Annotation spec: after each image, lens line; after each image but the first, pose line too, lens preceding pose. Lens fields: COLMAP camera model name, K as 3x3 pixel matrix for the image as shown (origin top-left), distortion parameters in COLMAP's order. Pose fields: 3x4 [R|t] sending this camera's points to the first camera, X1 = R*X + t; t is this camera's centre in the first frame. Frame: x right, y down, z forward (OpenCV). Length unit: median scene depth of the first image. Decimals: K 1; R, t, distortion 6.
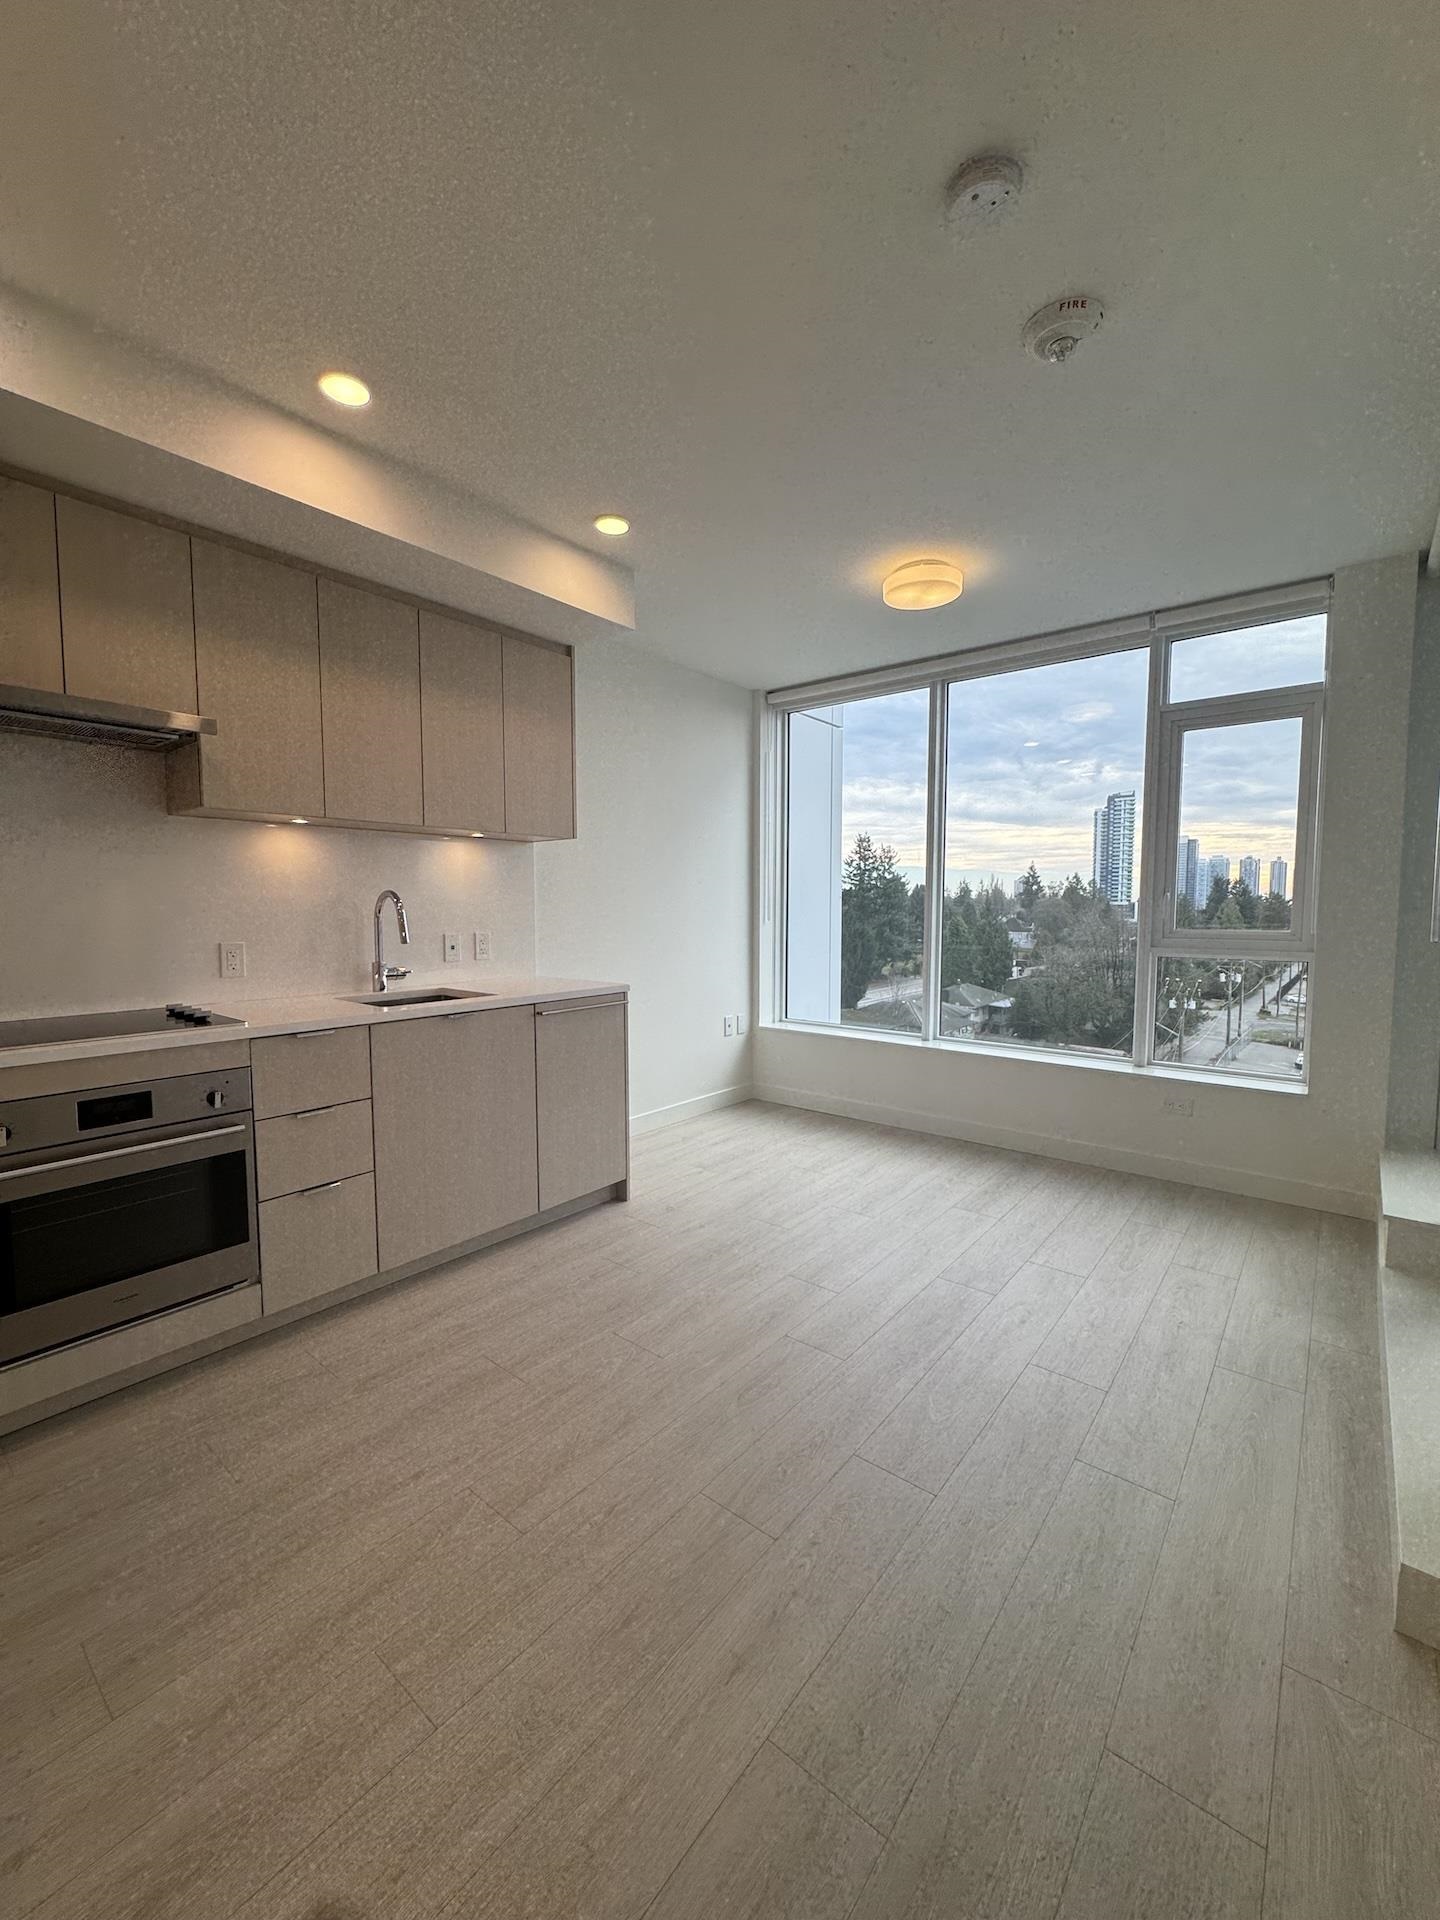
lens RADIAL K [[769.3, 0, 720.0], [0, 769.3, 960.0], [0, 0, 1]] dist [-0.002389, -0.000102]
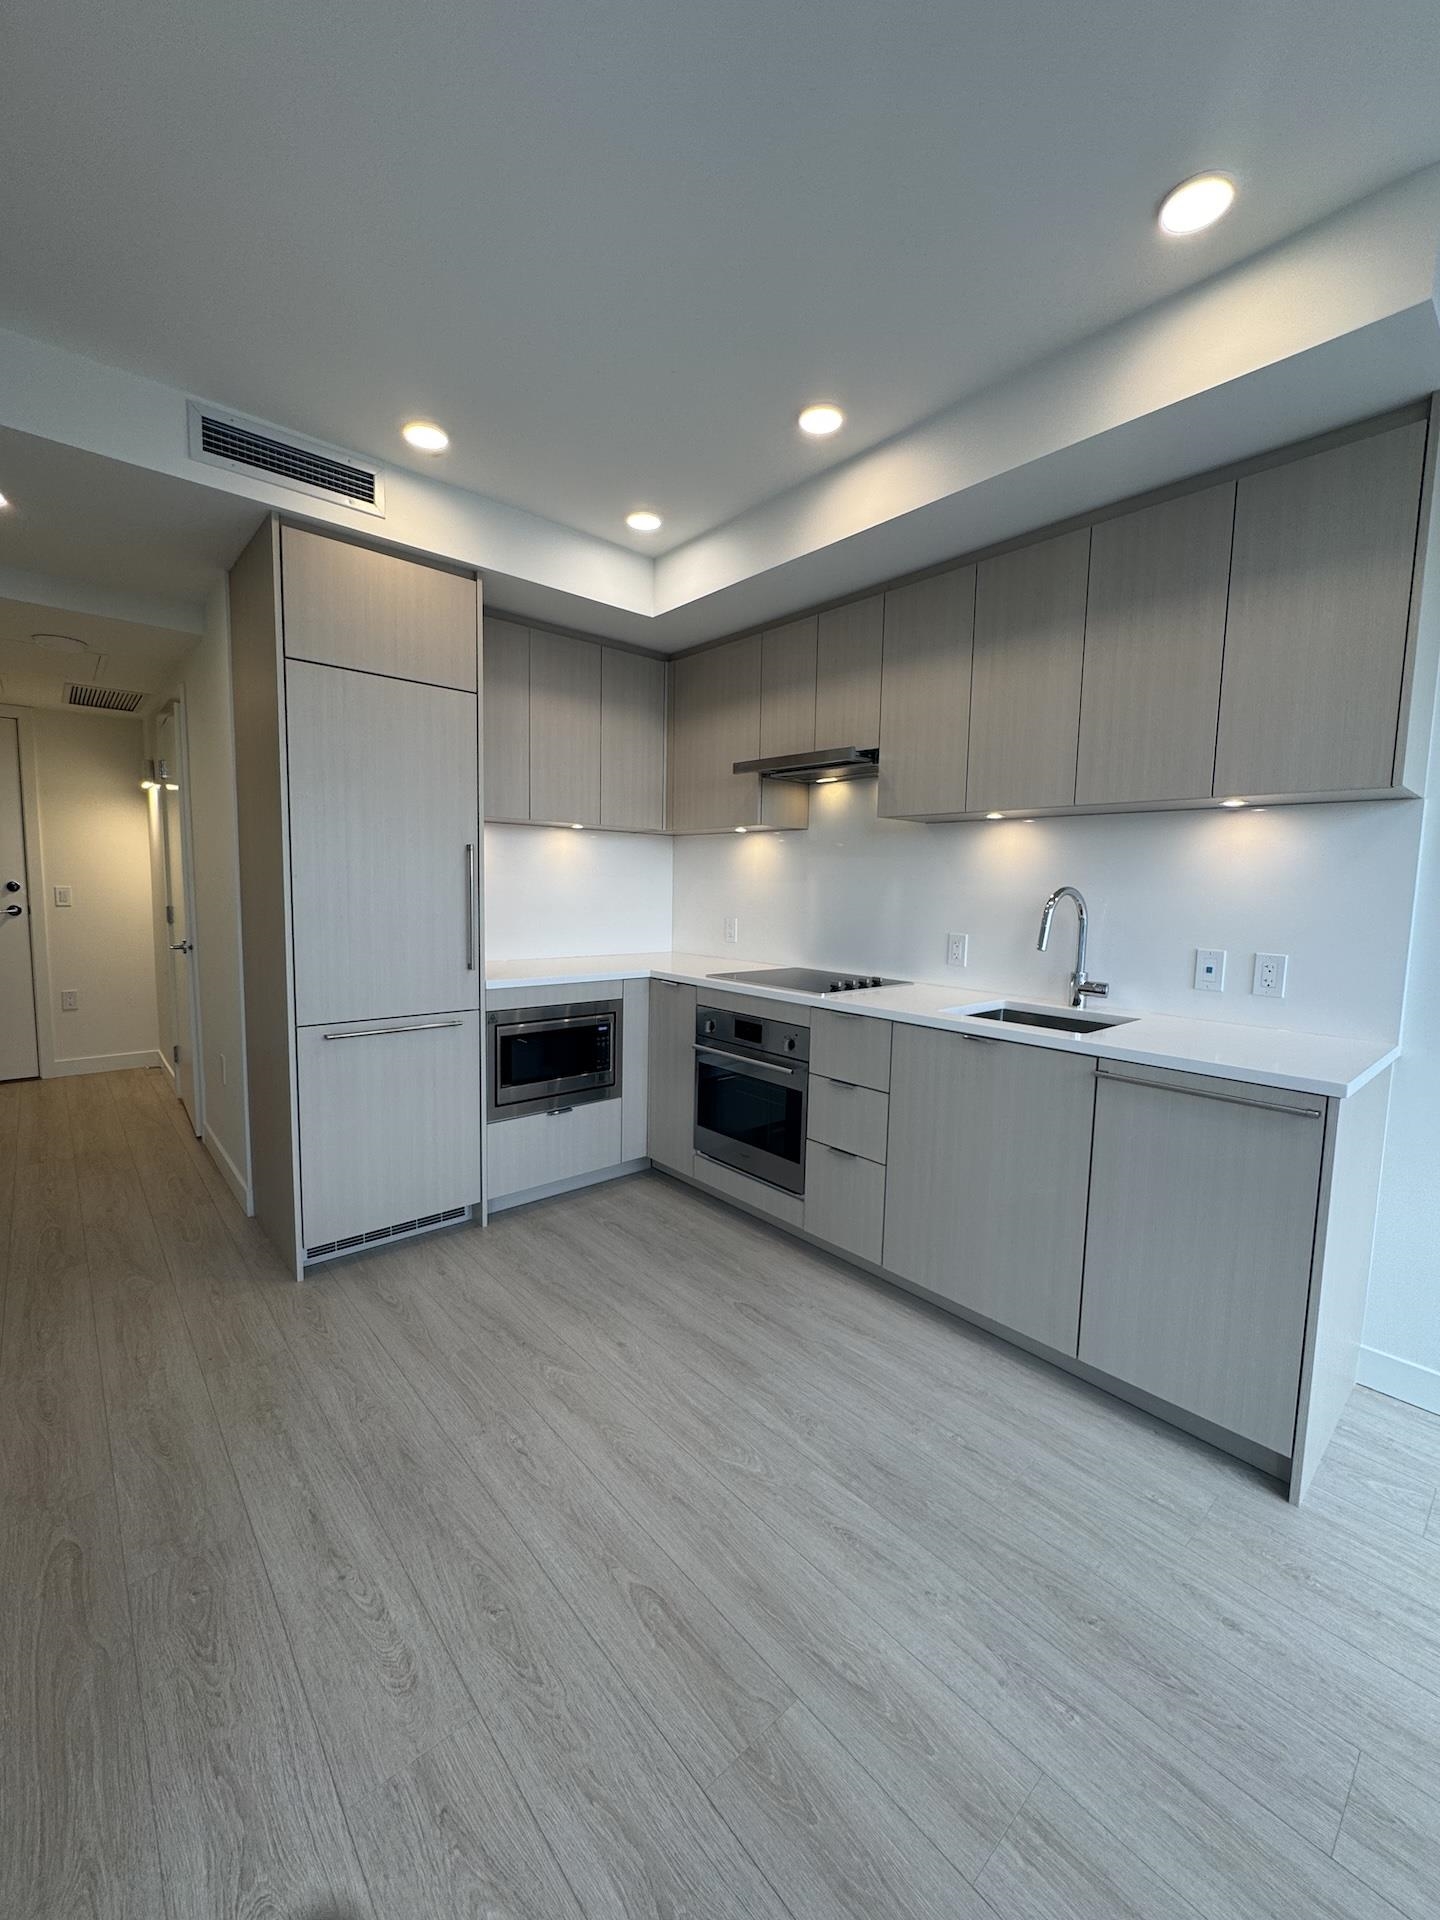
lens RADIAL K [[769.3, 0, 720.0], [0, 769.3, 960.0], [0, 0, 1]] dist [-0.002389, -0.000102]
pose [[-0.167070, 0.096158, -0.981245, 0.368170], [-0.090505, 0.989535, 0.112380, -0.057697], [0.981782, 0.107583, -0.156619, 0.616960]]
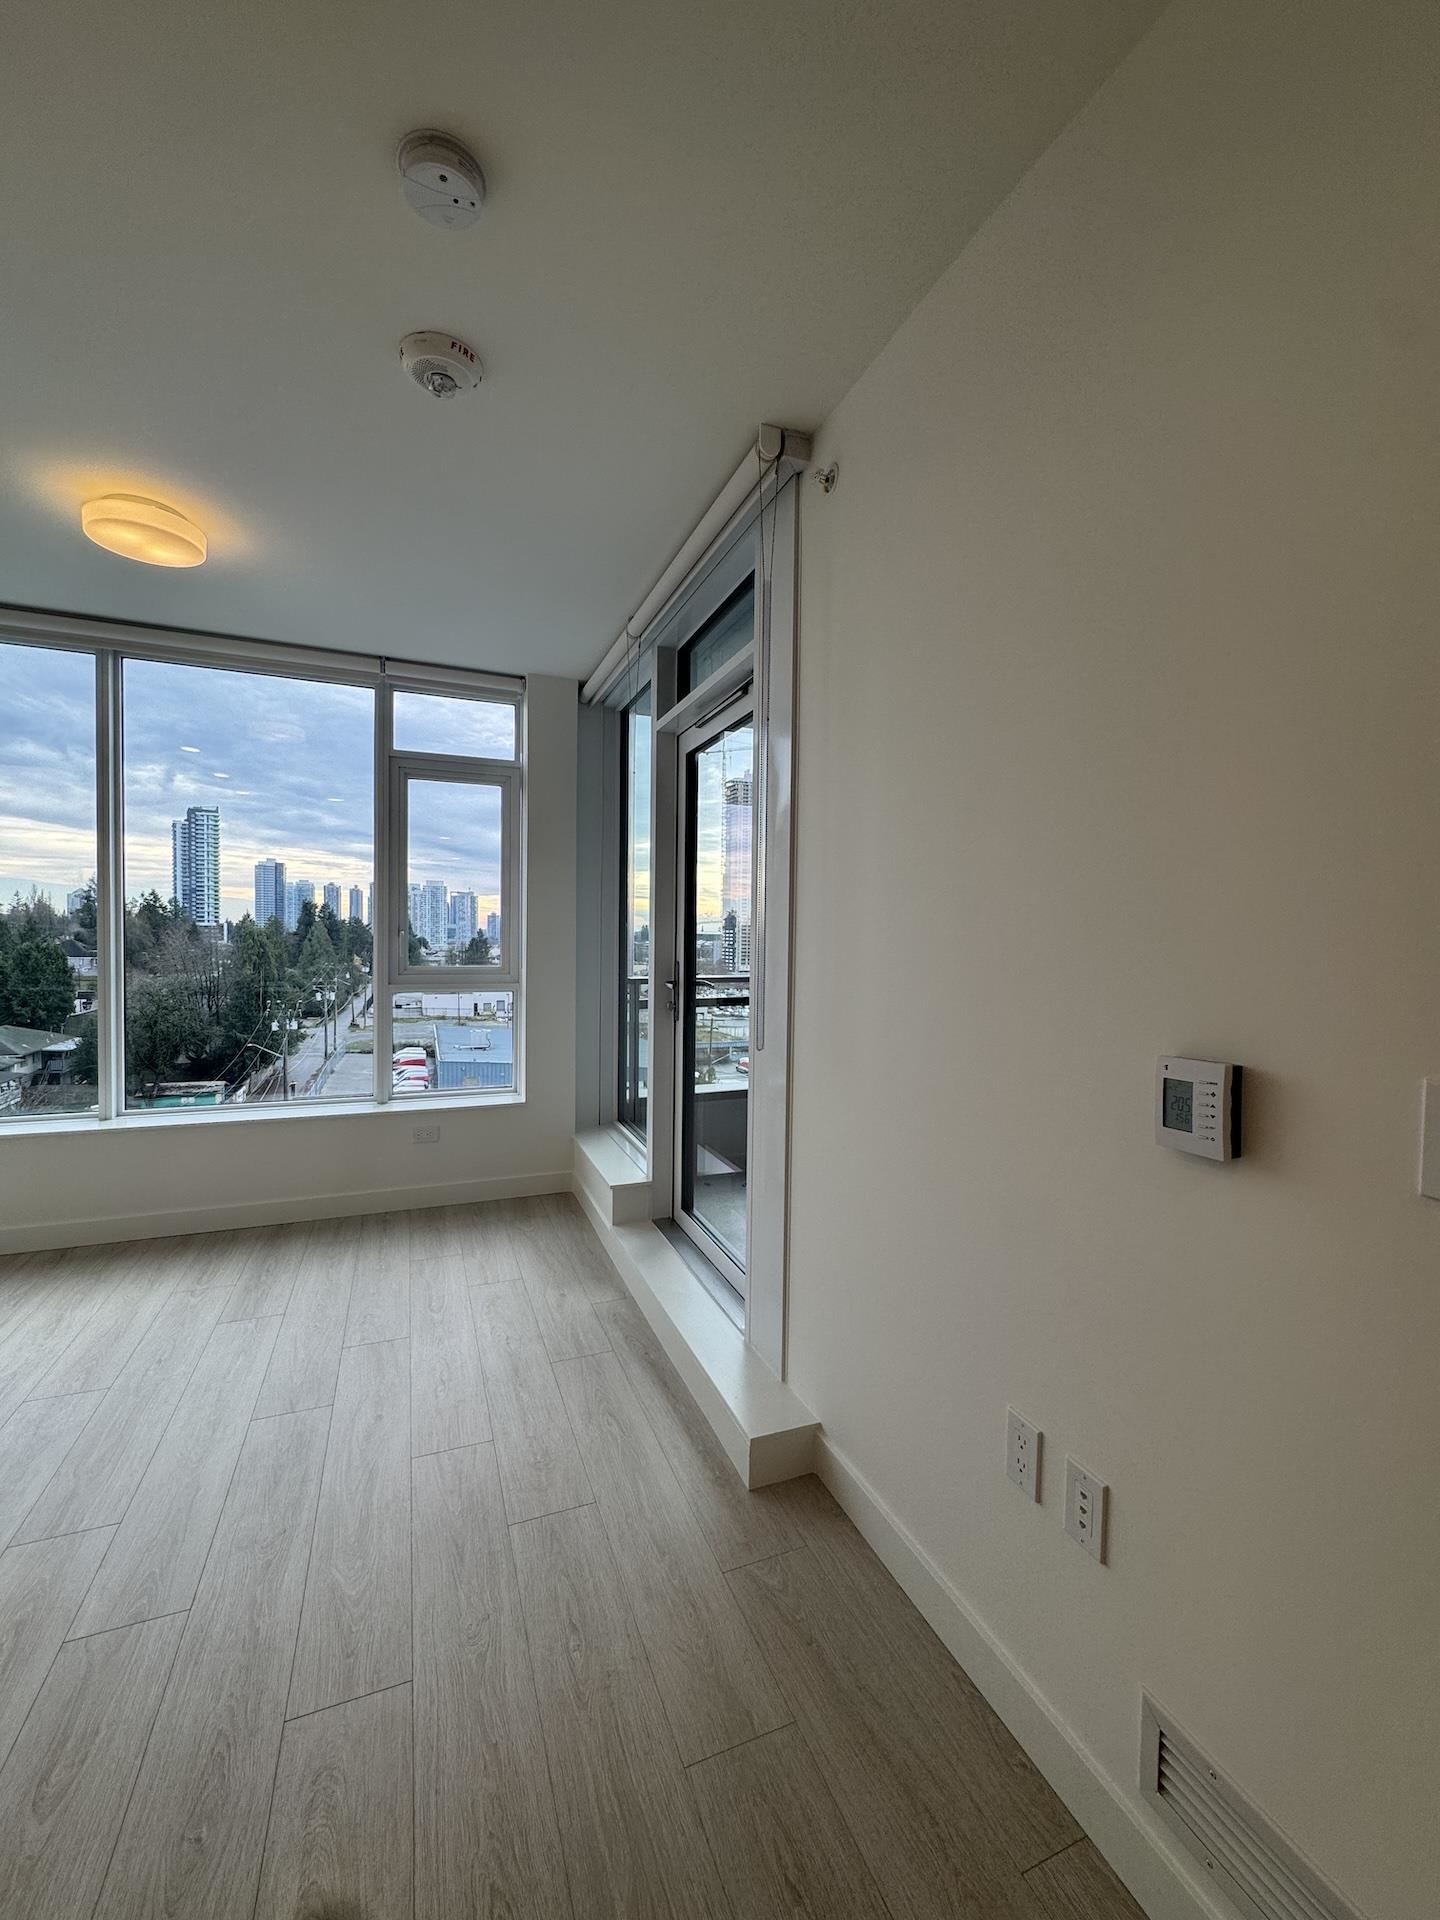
lens RADIAL K [[769.3, 0, 720.0], [0, 769.3, 960.0], [0, 0, 1]] dist [-0.002389, -0.000102]
pose [[0.482817, -0.023378, 0.875409, -0.122004], [0.048085, 0.998843, 0.000154, -0.028897], [-0.874400, 0.042020, 0.483383, 0.127686]]
